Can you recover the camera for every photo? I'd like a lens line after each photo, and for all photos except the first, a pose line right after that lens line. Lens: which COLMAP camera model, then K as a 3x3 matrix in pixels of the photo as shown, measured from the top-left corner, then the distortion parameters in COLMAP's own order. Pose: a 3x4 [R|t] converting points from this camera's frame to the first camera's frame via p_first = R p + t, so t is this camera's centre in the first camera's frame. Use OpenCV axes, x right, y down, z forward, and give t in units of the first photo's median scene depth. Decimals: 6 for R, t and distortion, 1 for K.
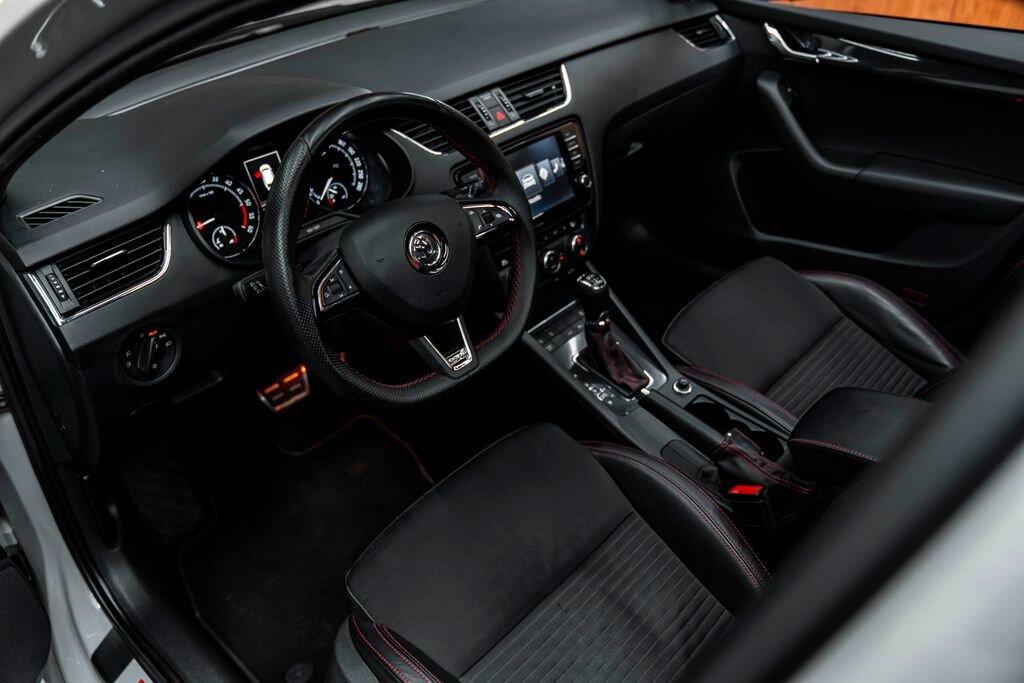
lens RADIAL K [[813.4, 0, 512.0], [0, 813.4, 341.5], [0, 0, 1]] dist [0.007128, 0.000949]
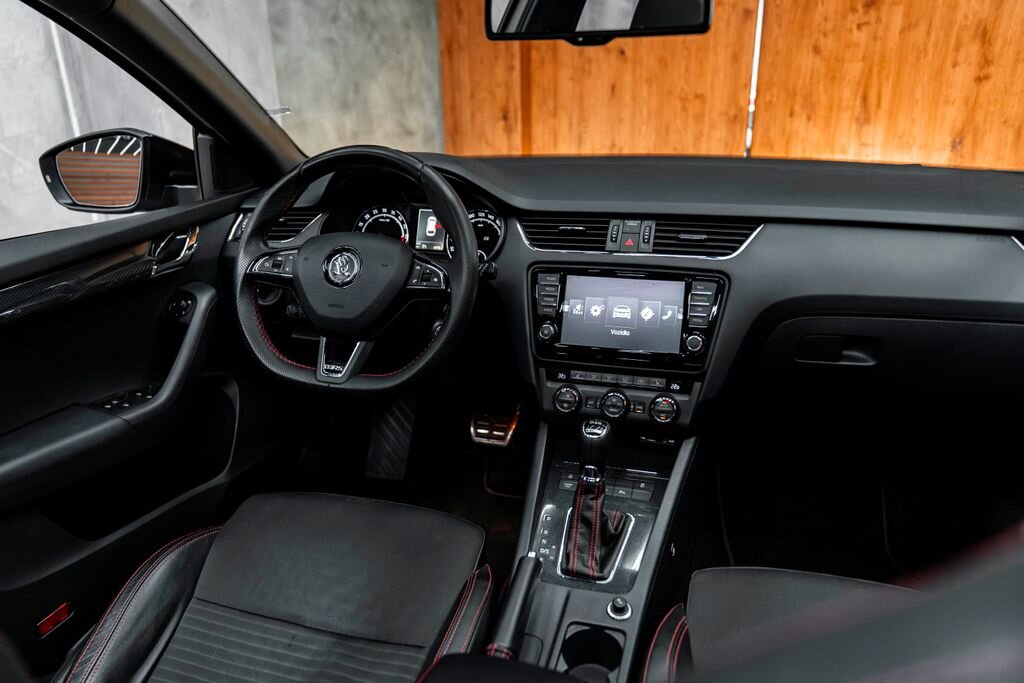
lens RADIAL K [[700.3, 0, 512.0], [0, 700.3, 341.5], [0, 0, 1]] dist [-0.003462, -0.000500]
pose [[0.442834, 0.320968, -0.837184, 0.698827], [-0.511253, 0.857450, 0.058308, -0.161887], [0.736559, 0.402193, 0.543804, 0.518311]]
